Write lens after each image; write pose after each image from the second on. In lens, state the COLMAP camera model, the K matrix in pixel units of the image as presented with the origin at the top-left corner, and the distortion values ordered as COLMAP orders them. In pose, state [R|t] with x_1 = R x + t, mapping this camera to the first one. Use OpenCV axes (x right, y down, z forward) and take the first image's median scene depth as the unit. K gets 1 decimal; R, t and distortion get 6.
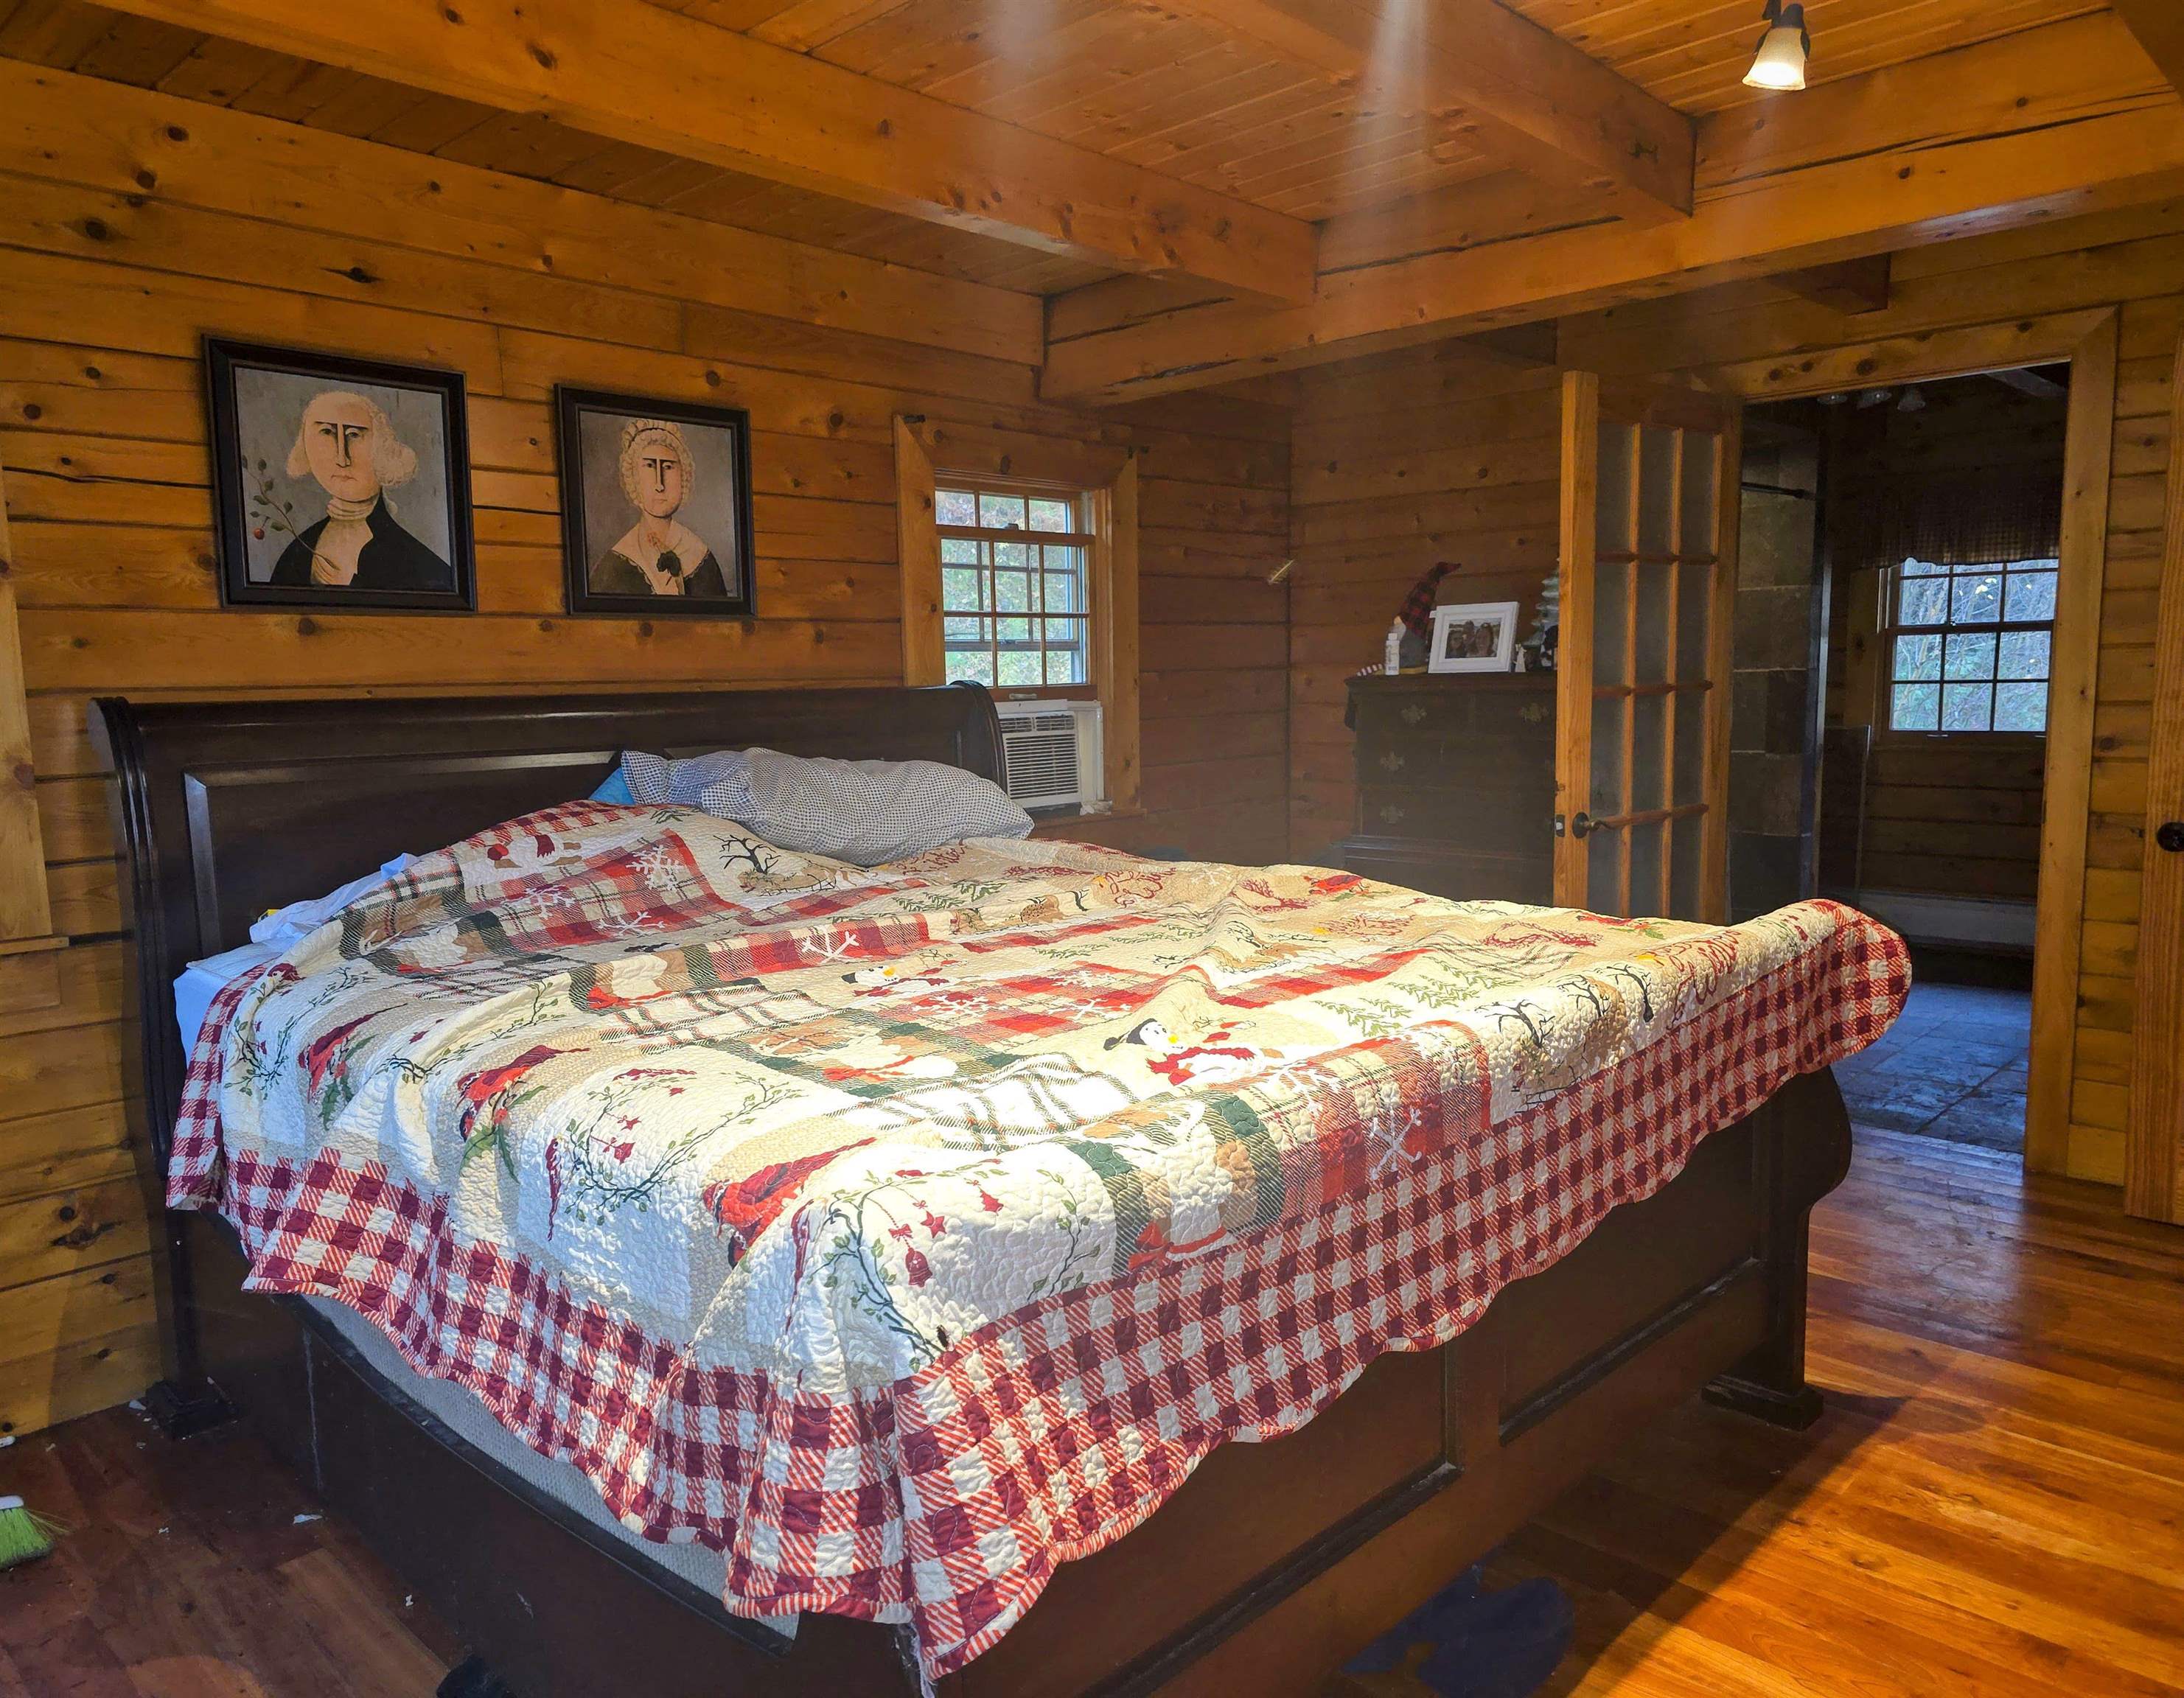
lens RADIAL K [[1521.4, 0, 1092.0], [0, 1521.4, 849.0], [0, 0, 1]] dist [-0.002803, -0.003405]
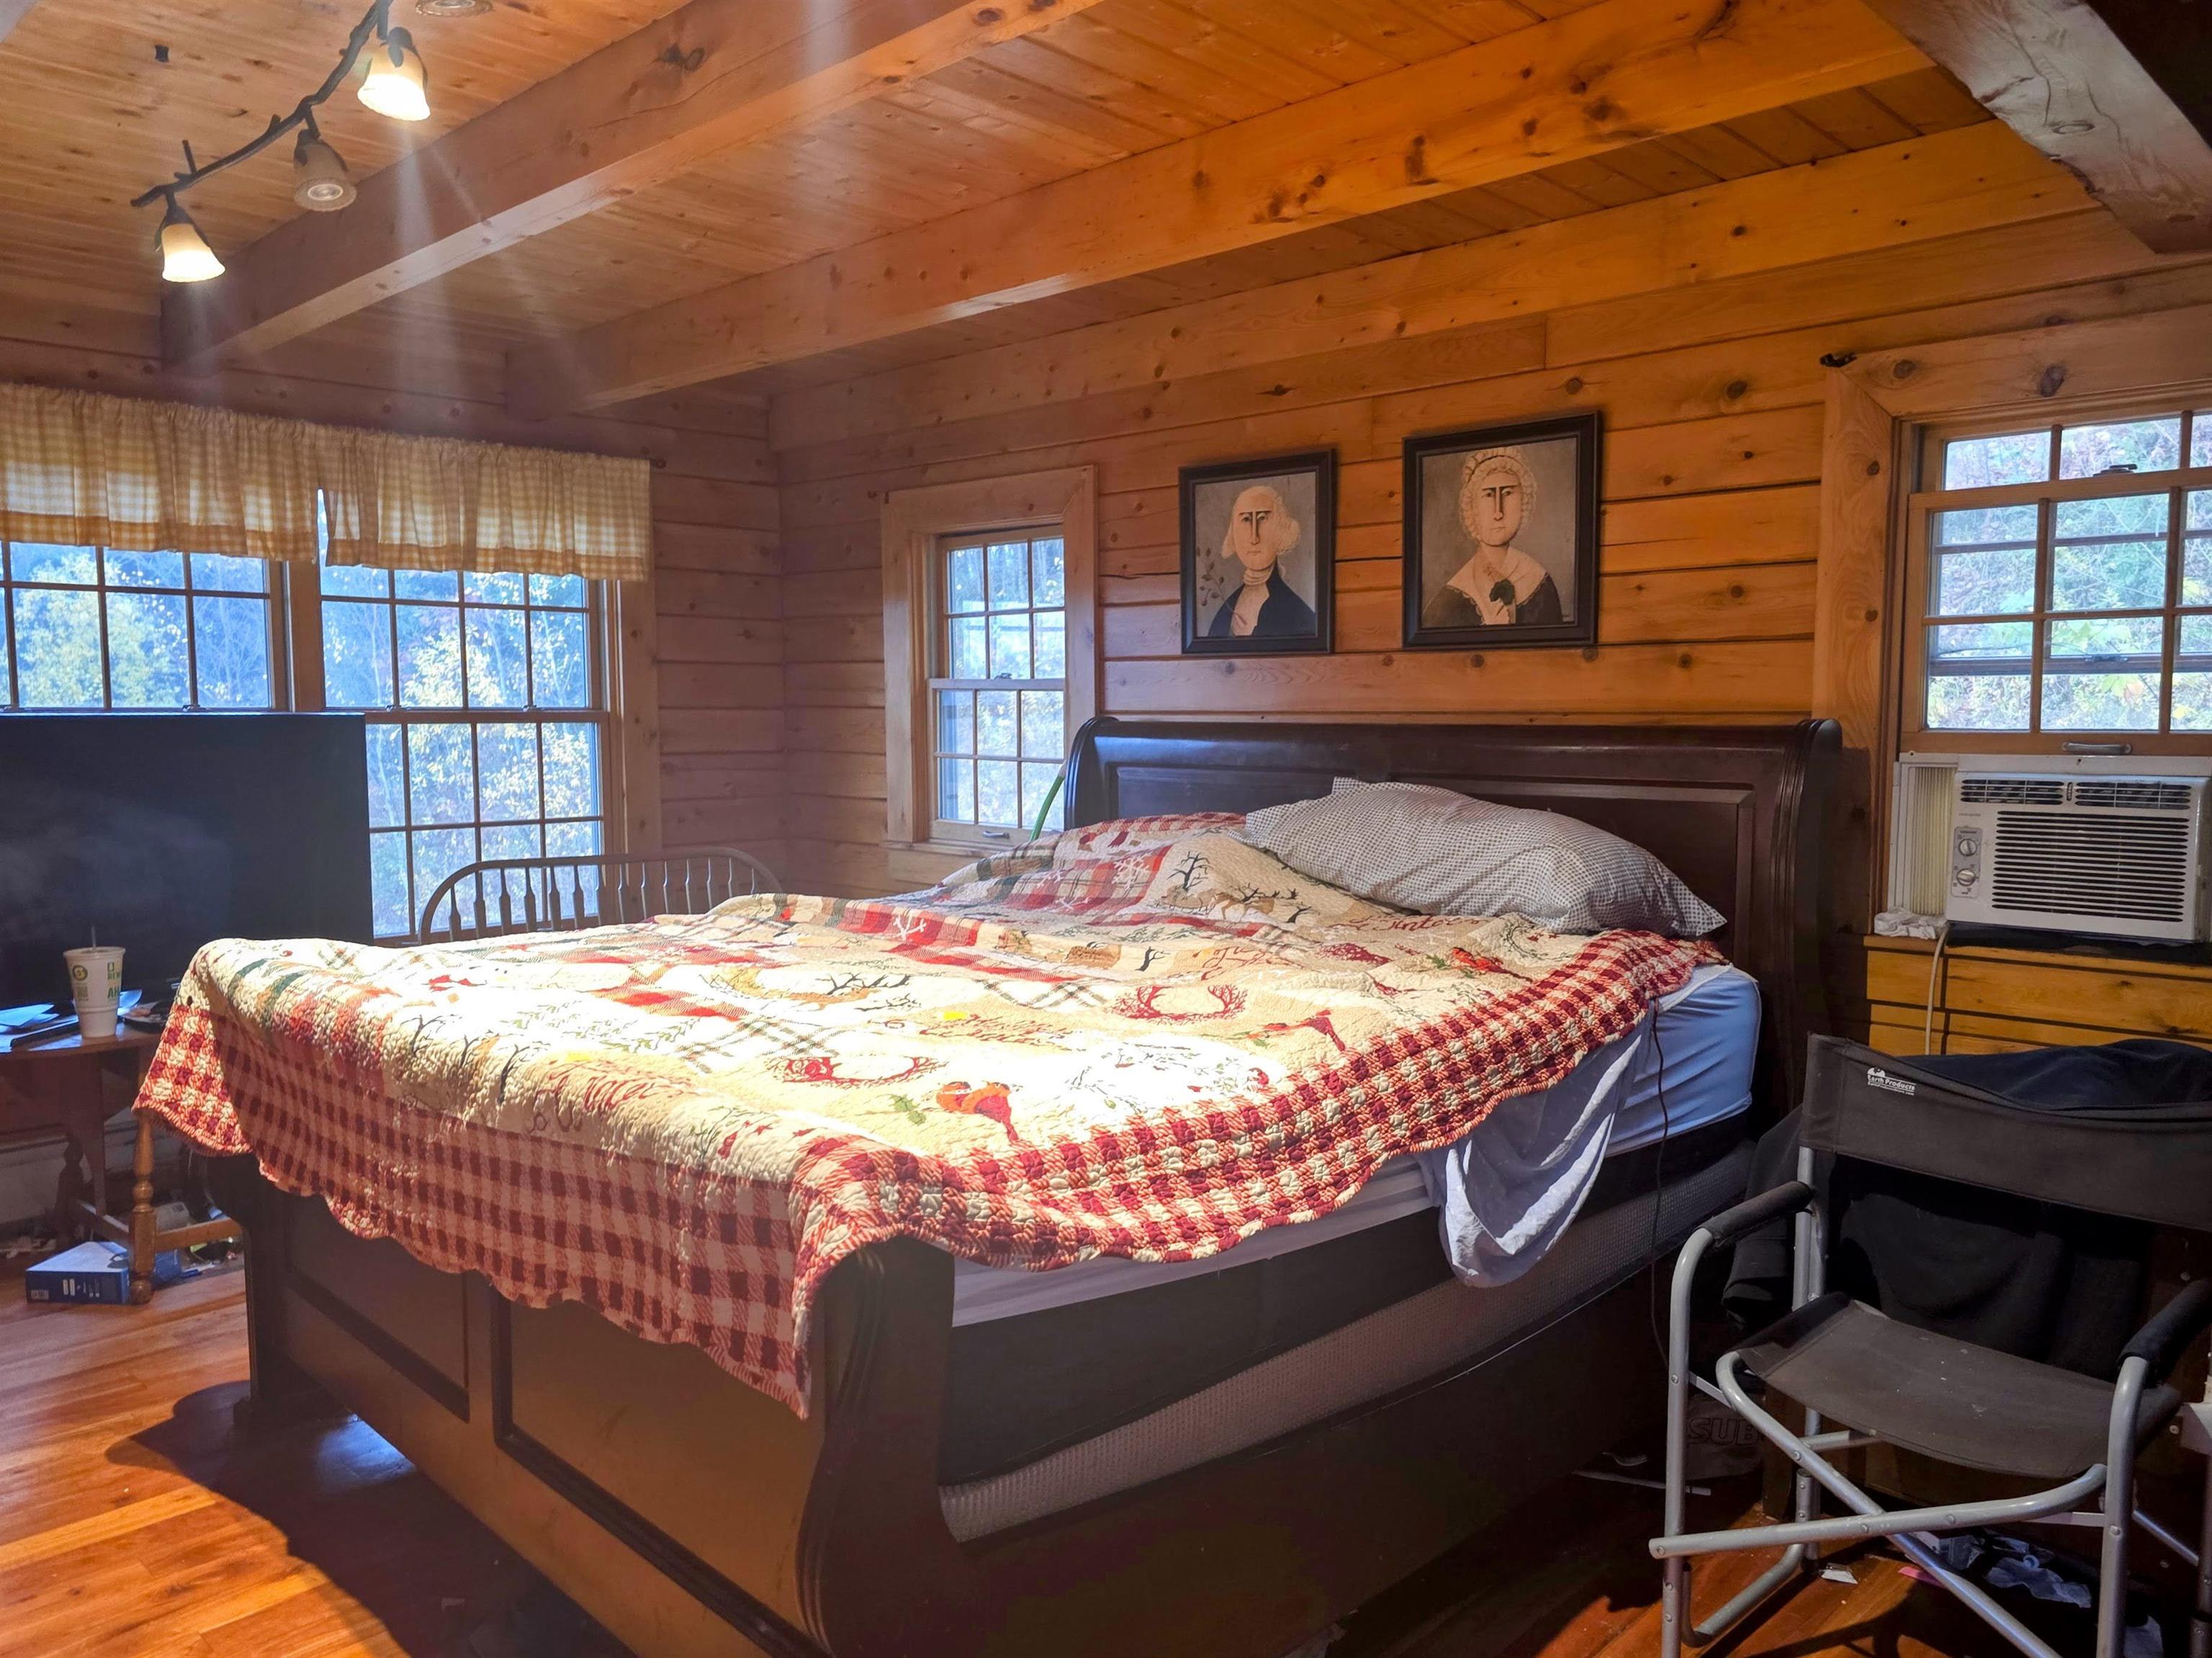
lens RADIAL K [[1584.6, 0, 1106.0], [0, 1584.6, 829.0], [0, 0, 1]] dist [-0.000435, -0.000294]
pose [[-0.007027, 0.090323, -0.995888, 0.788130], [-0.112206, 0.989552, 0.090540, -0.107136], [0.993660, 0.112381, 0.003181, 0.806216]]
